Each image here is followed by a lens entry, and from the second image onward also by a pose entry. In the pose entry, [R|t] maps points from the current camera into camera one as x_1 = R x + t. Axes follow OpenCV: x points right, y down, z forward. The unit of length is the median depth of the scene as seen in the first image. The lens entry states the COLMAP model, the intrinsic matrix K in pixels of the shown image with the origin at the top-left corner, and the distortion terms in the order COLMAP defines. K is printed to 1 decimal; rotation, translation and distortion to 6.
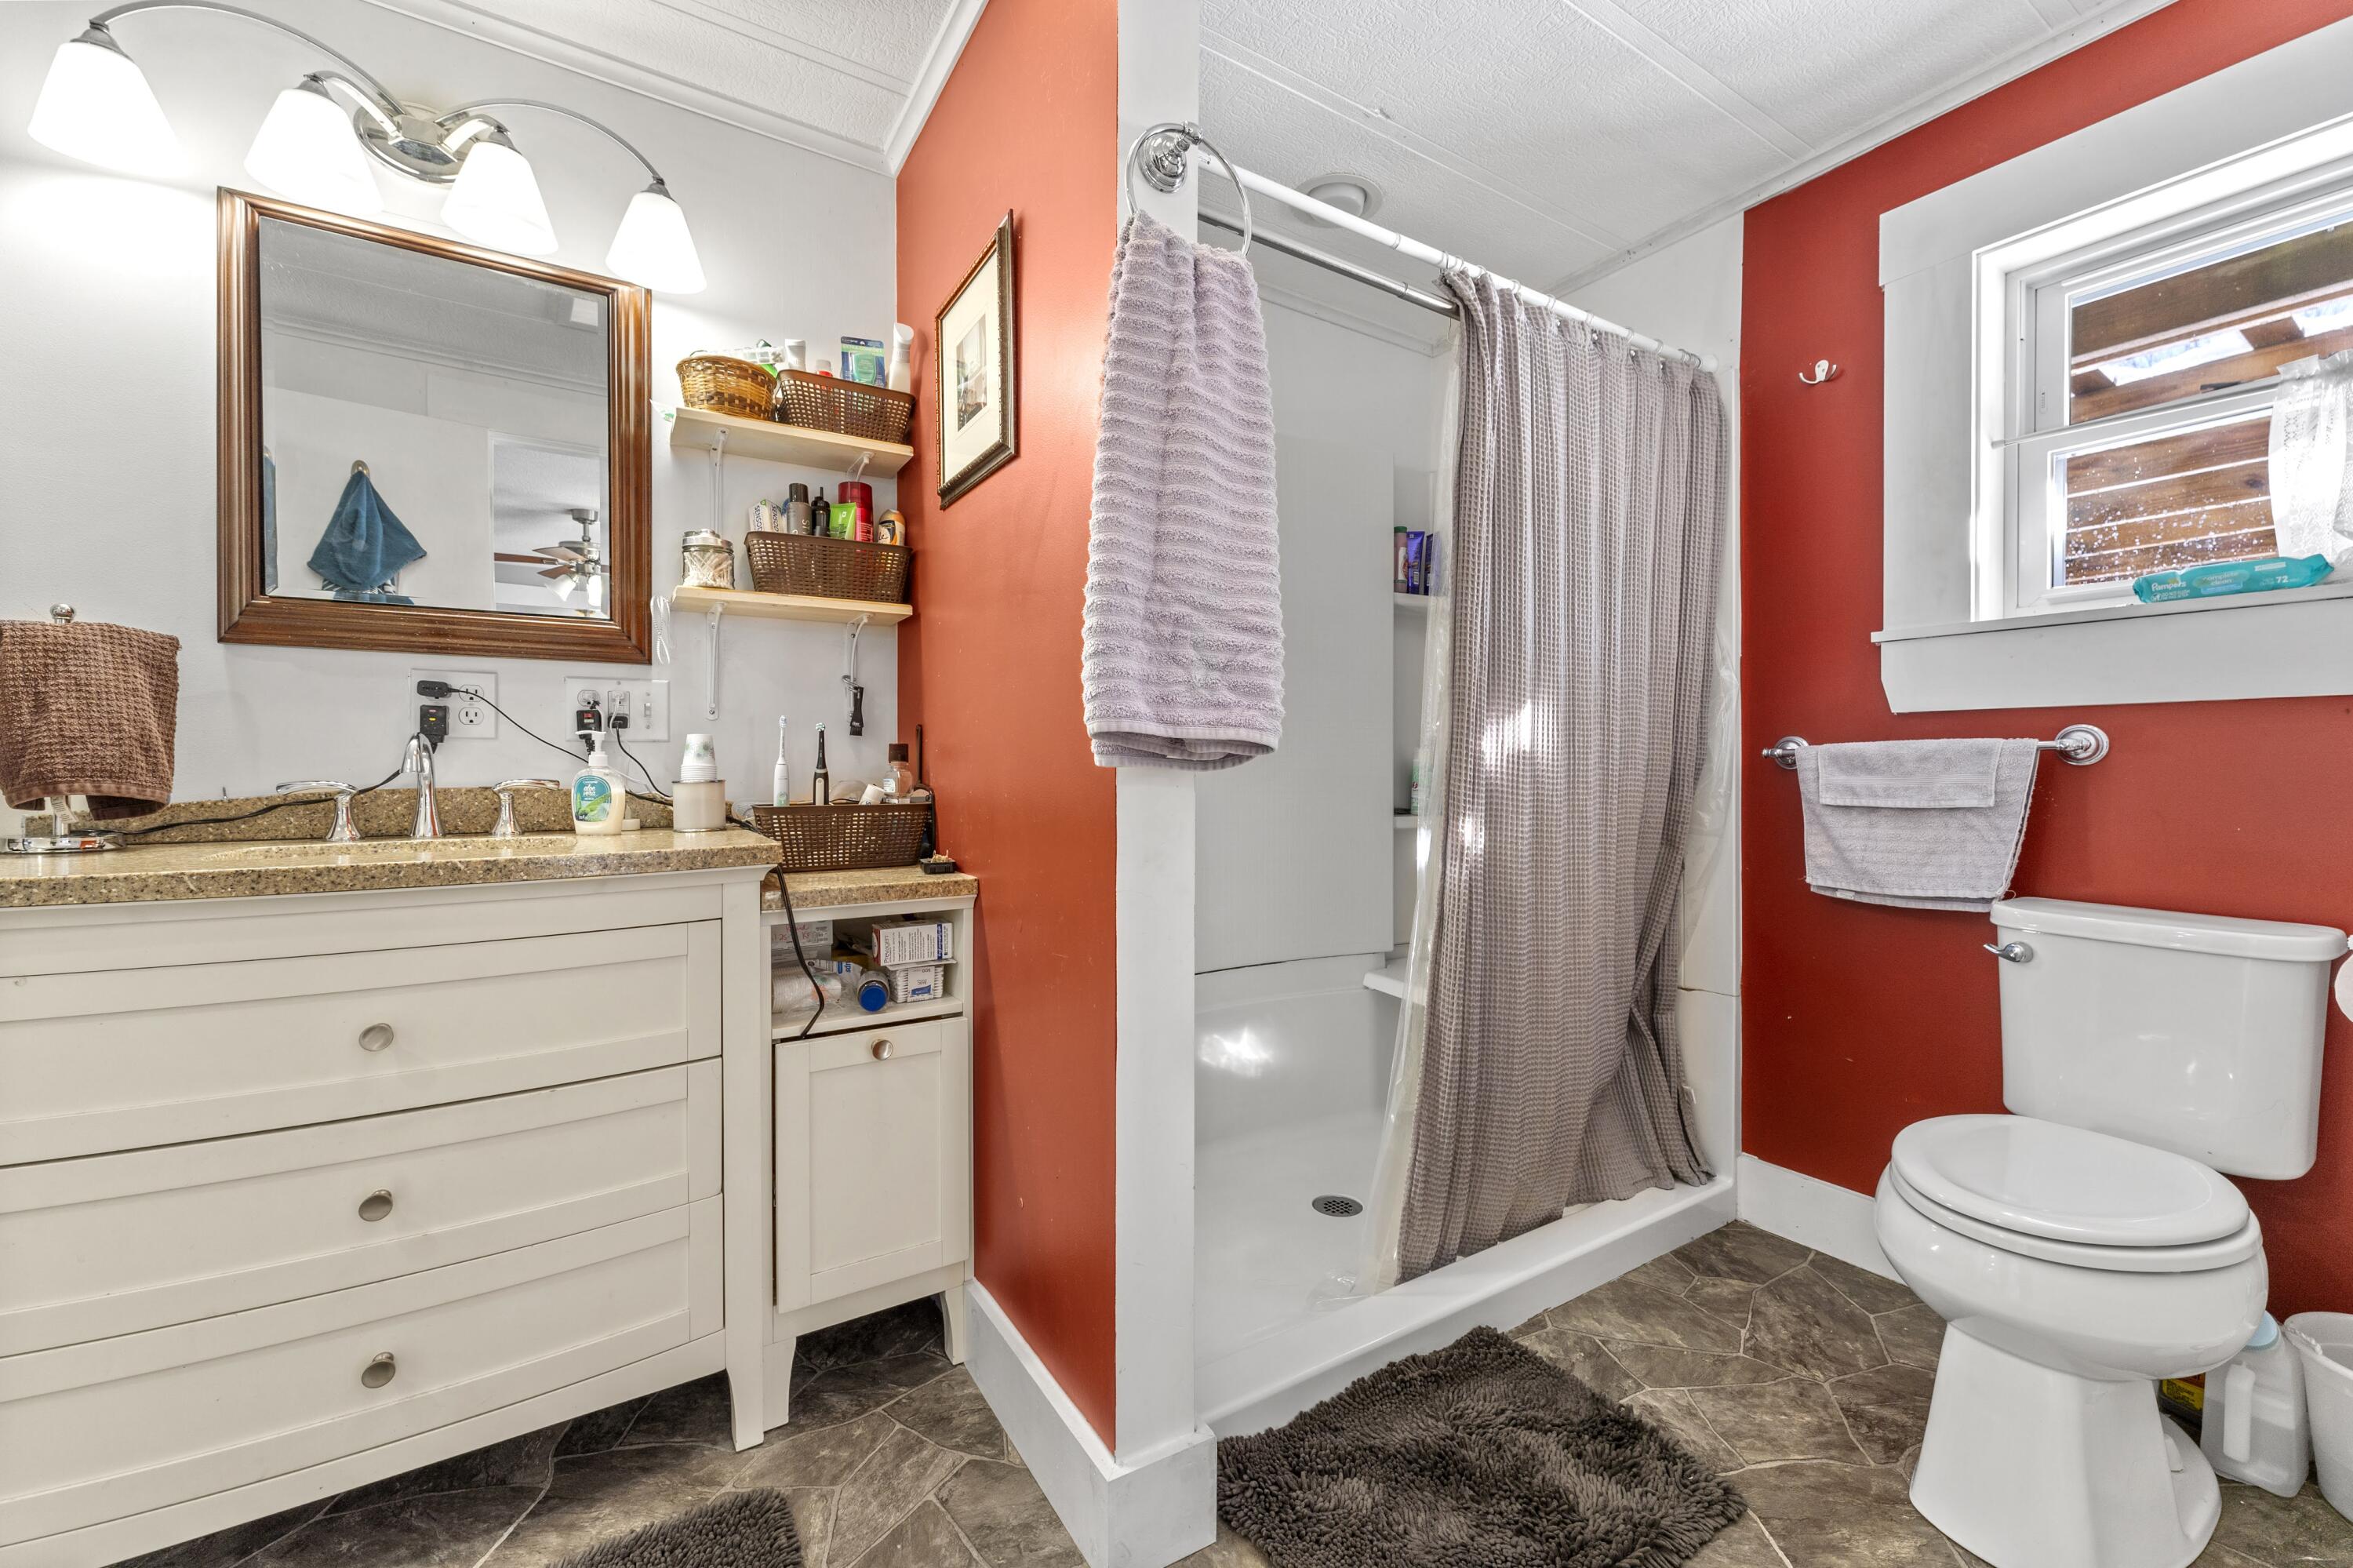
lens RADIAL K [[927.5, 0, 1187.2], [0, 927.5, 772.3], [0, 0, 1]] dist [0.001177, 0.000094]
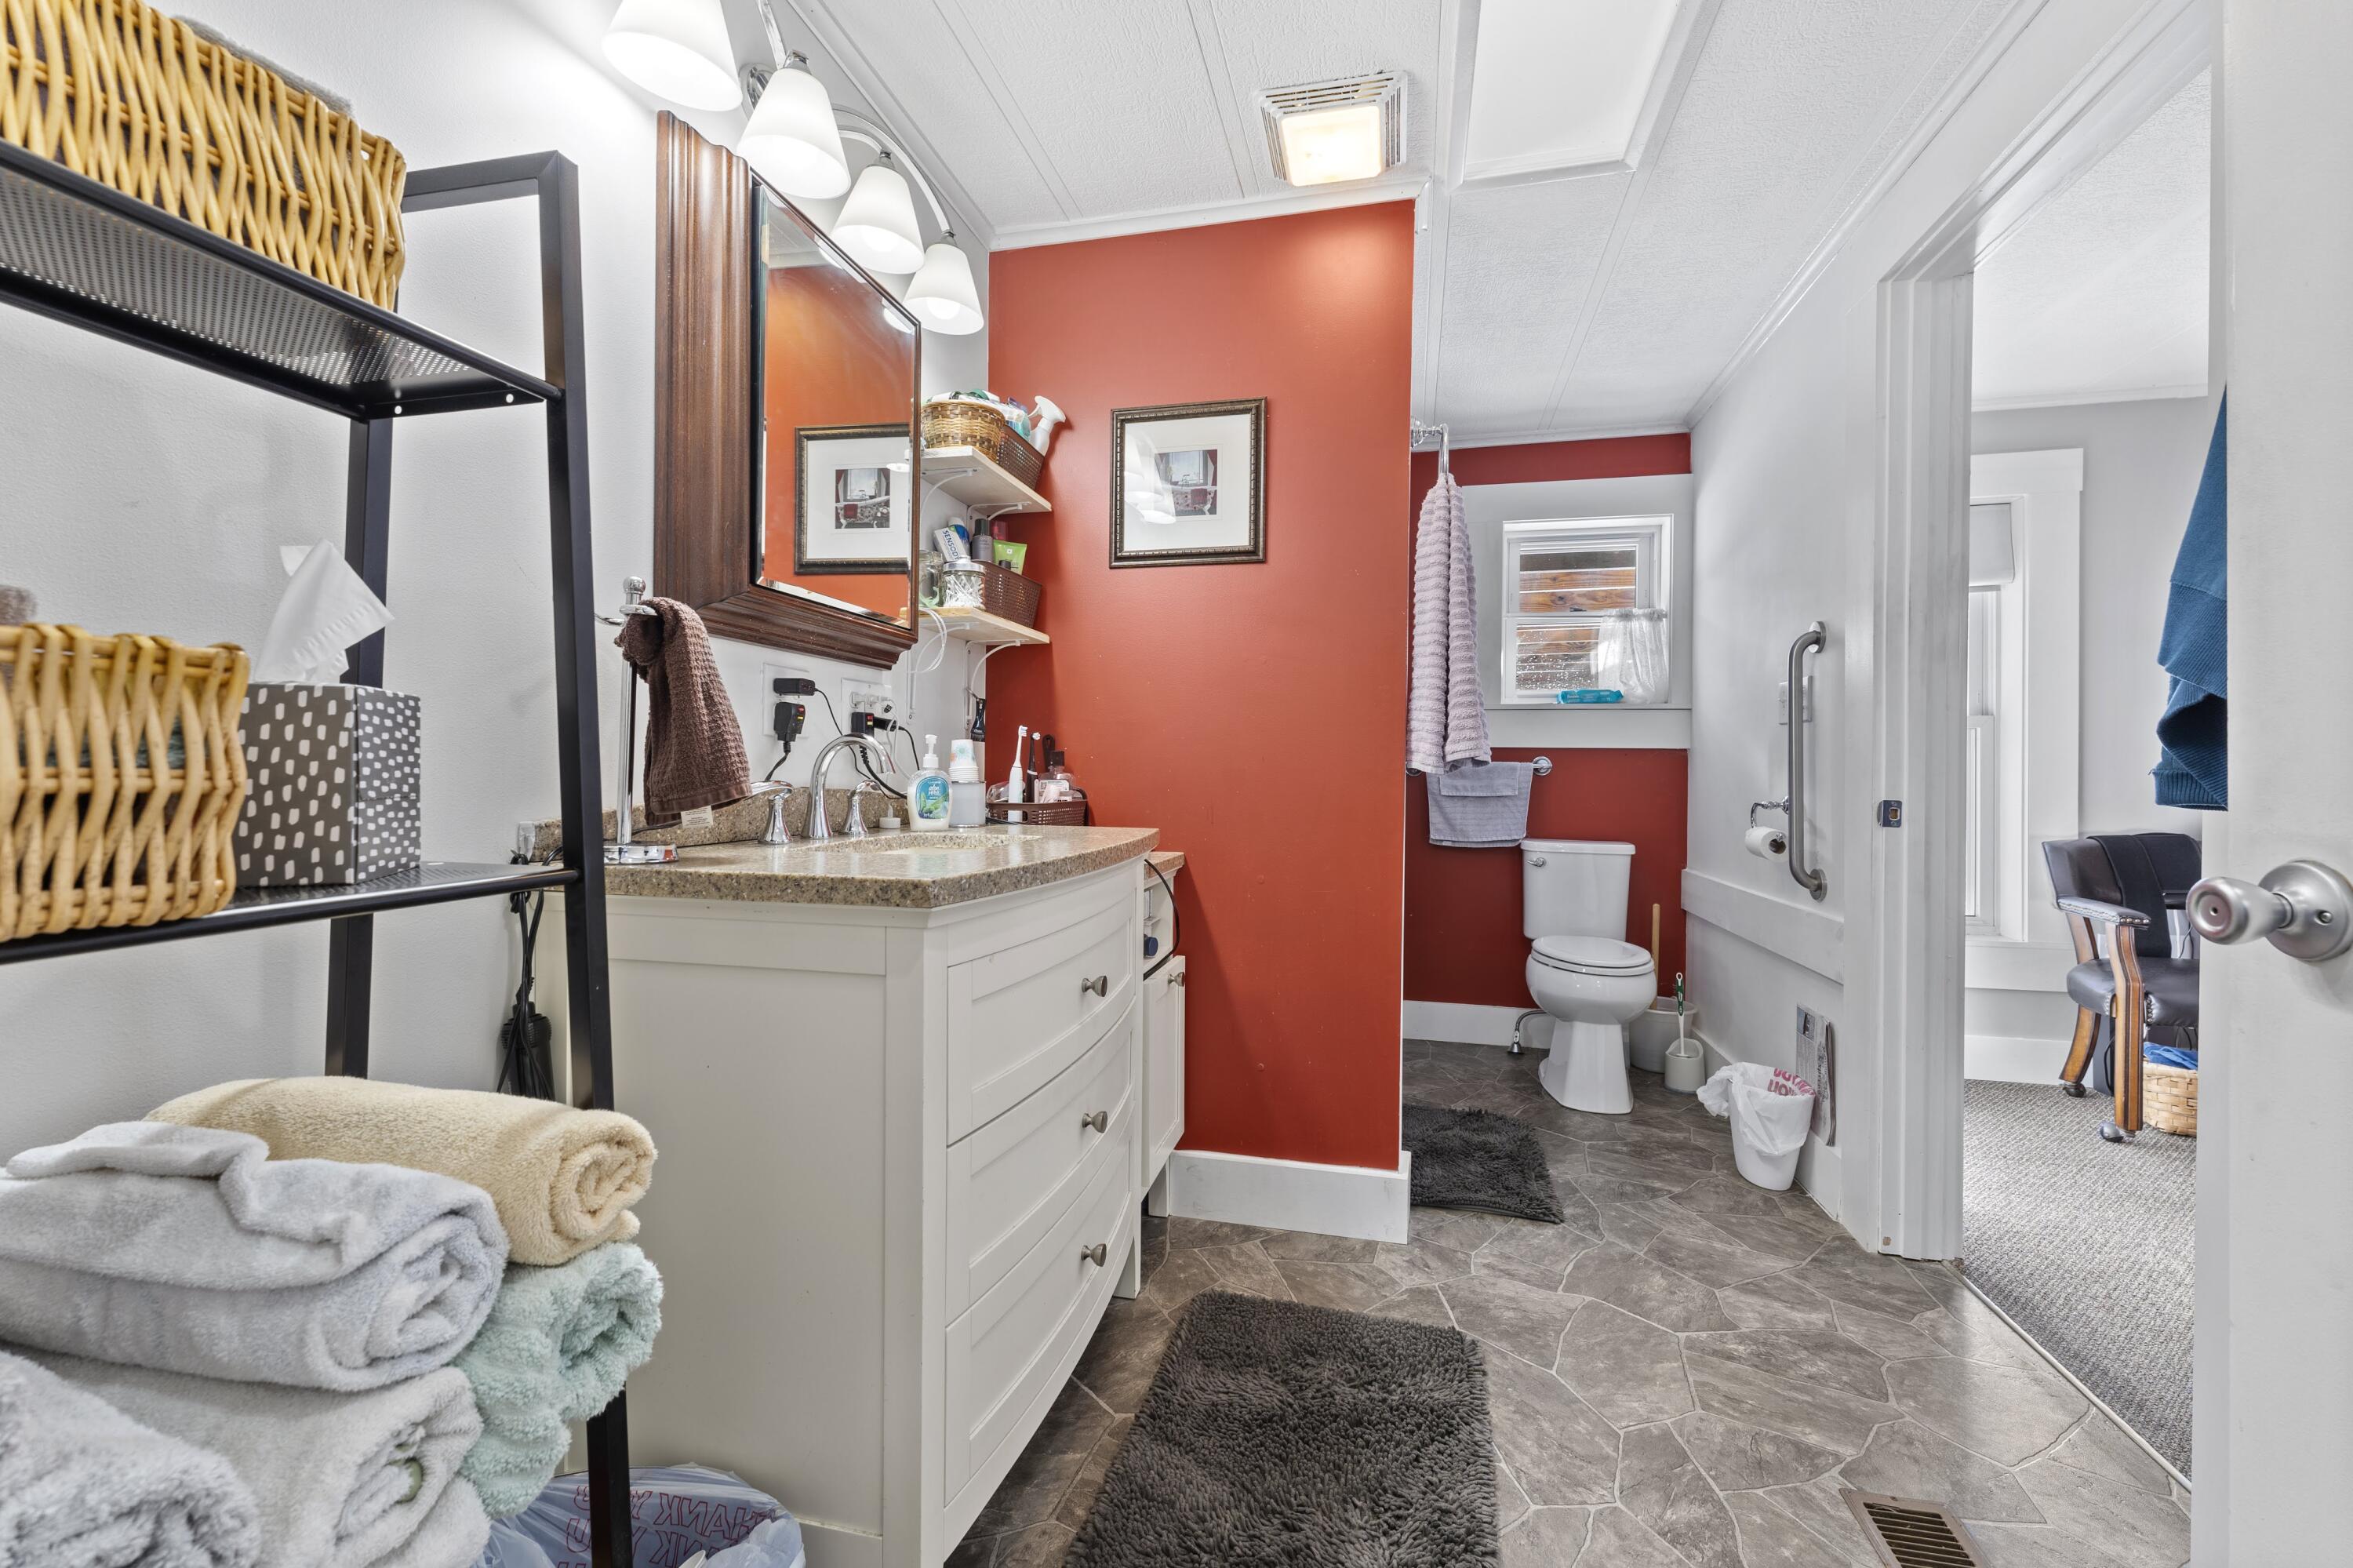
lens RADIAL K [[927.5, 0, 1186.6], [0, 927.5, 789.1], [0, 0, 1]] dist [0.001177, 0.000094]
pose [[0.722834, -0.003883, 0.691010, -1.112855], [-0.010491, 0.999807, 0.016592, -0.003680], [-0.690942, -0.019243, 0.722654, 0.020459]]
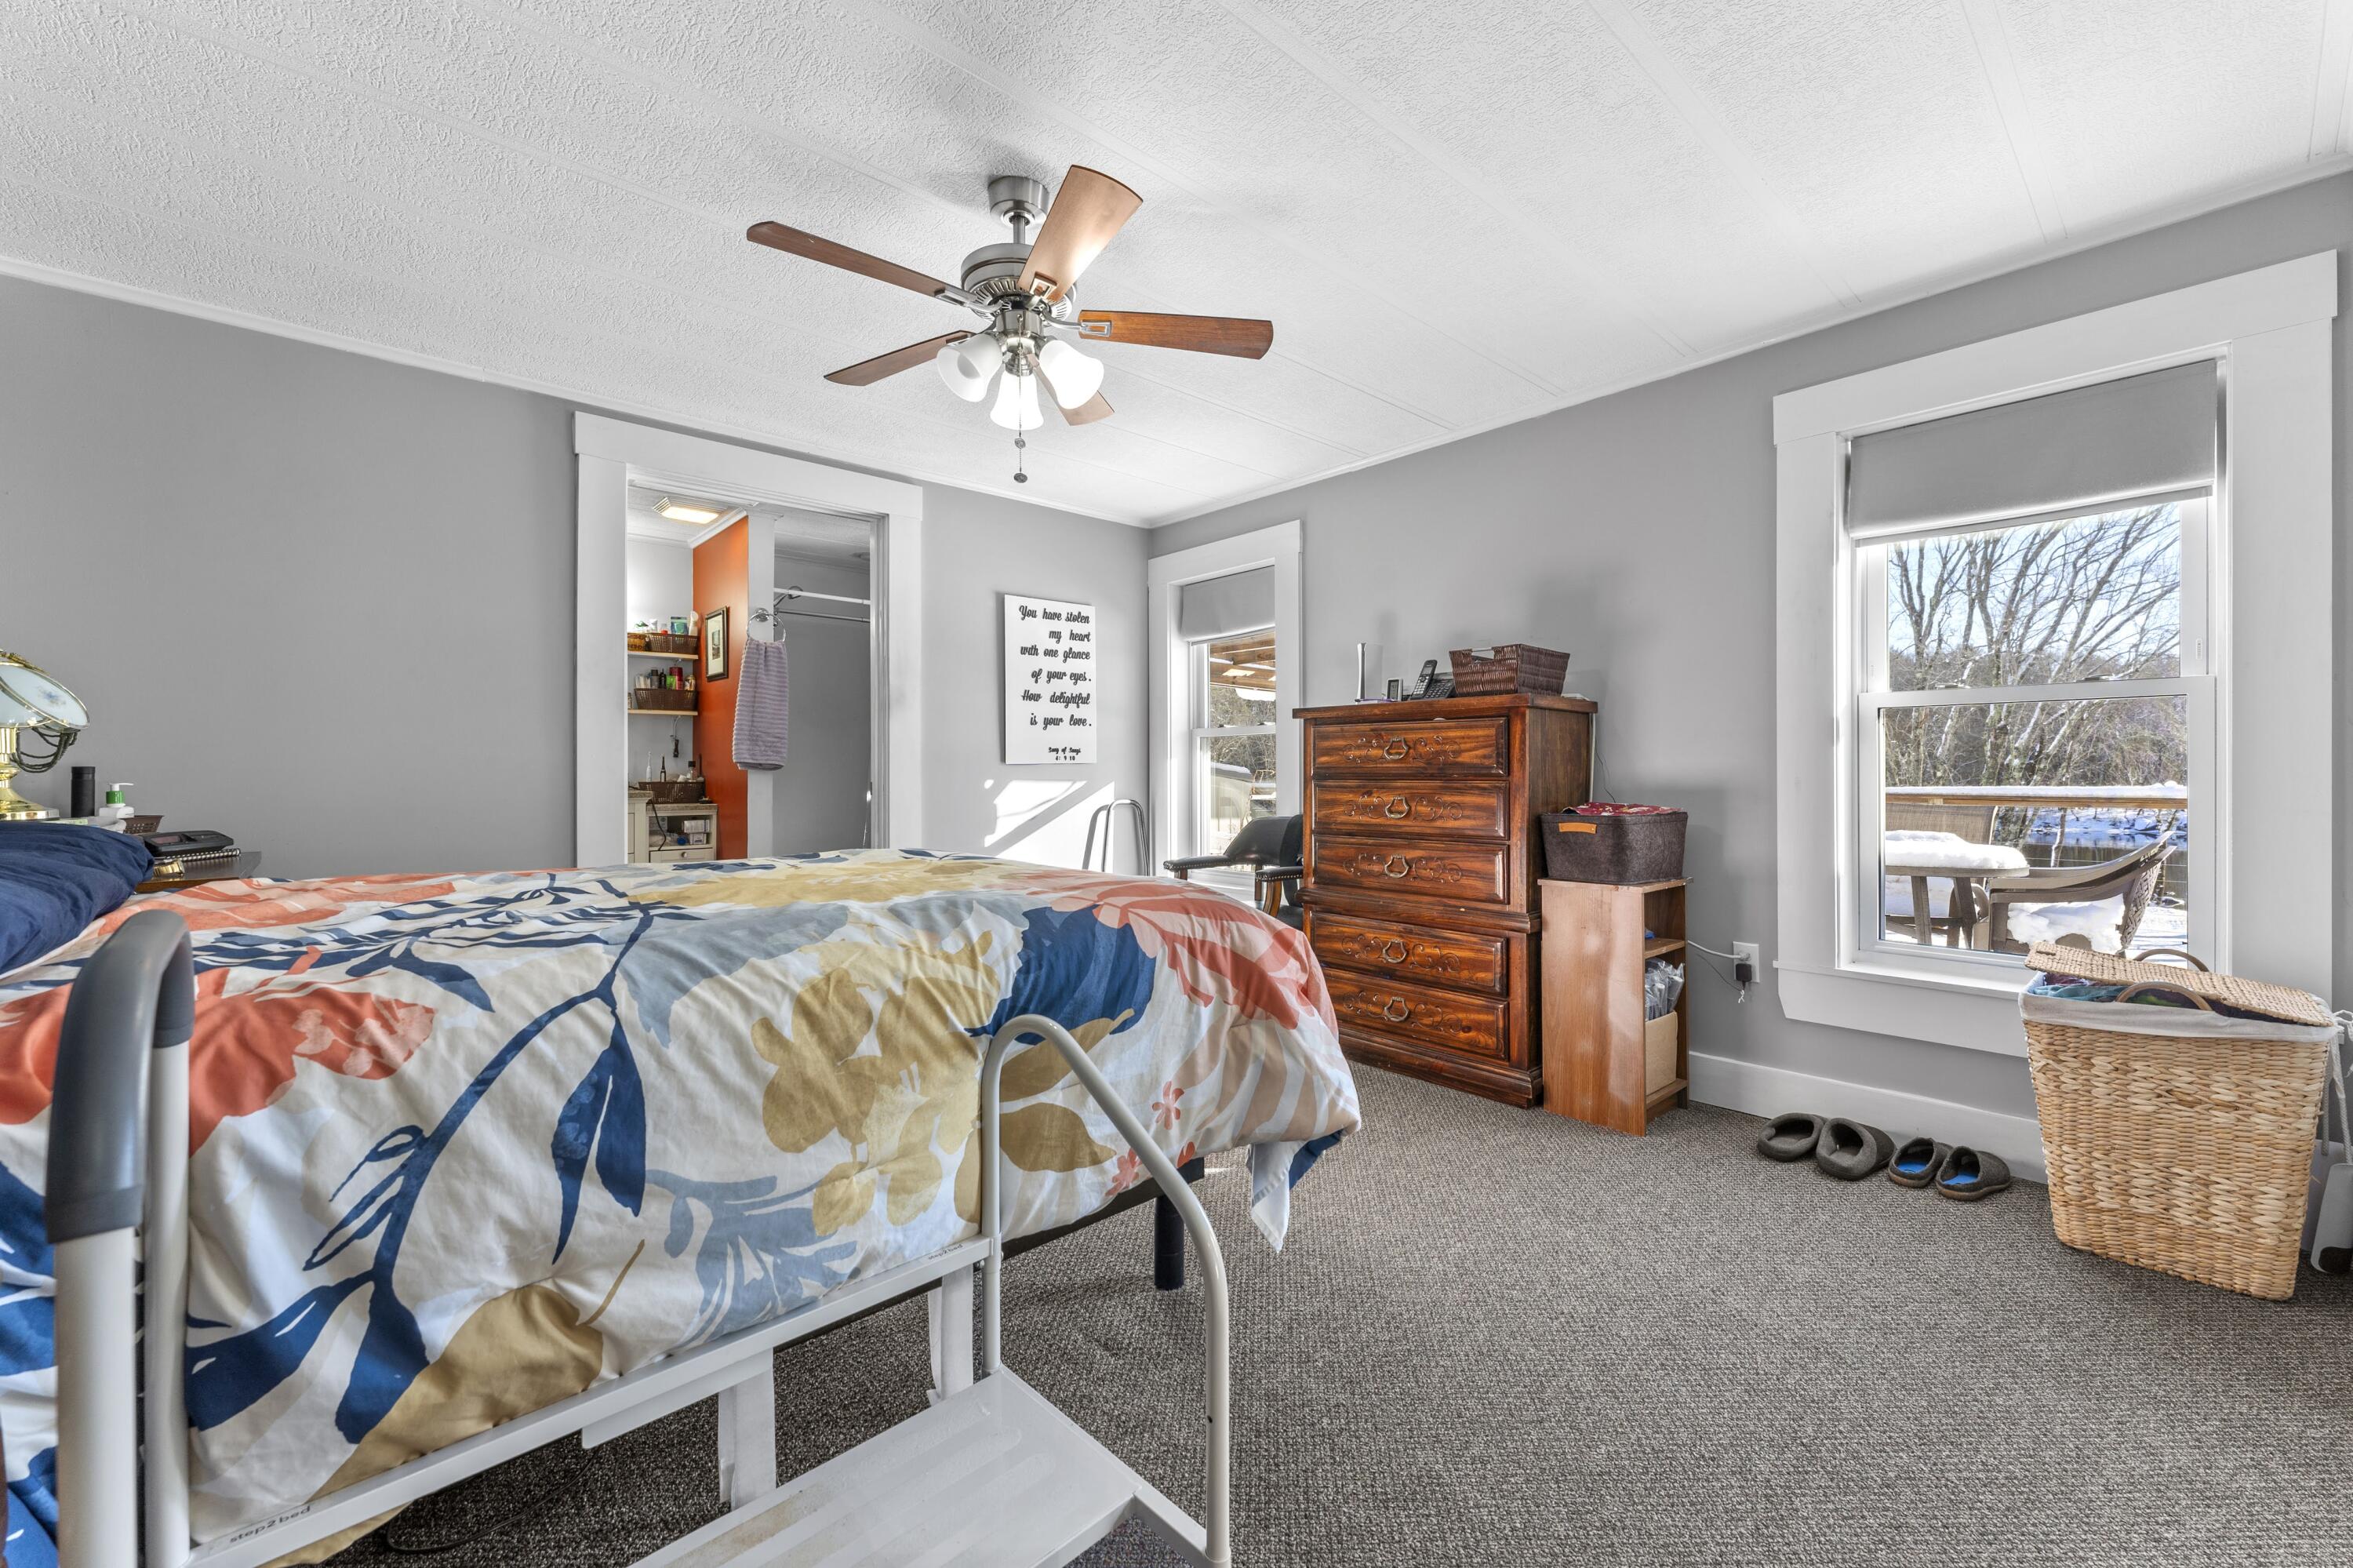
lens RADIAL K [[927.5, 0, 1173.7], [0, 927.5, 772.6], [0, 0, 1]] dist [0.001177, 0.000094]
pose [[0.988452, 0.002592, 0.151515, 0.774145], [-0.002905, 0.999994, 0.001843, -0.005804], [-0.151509, -0.002261, 0.988453, -2.198731]]
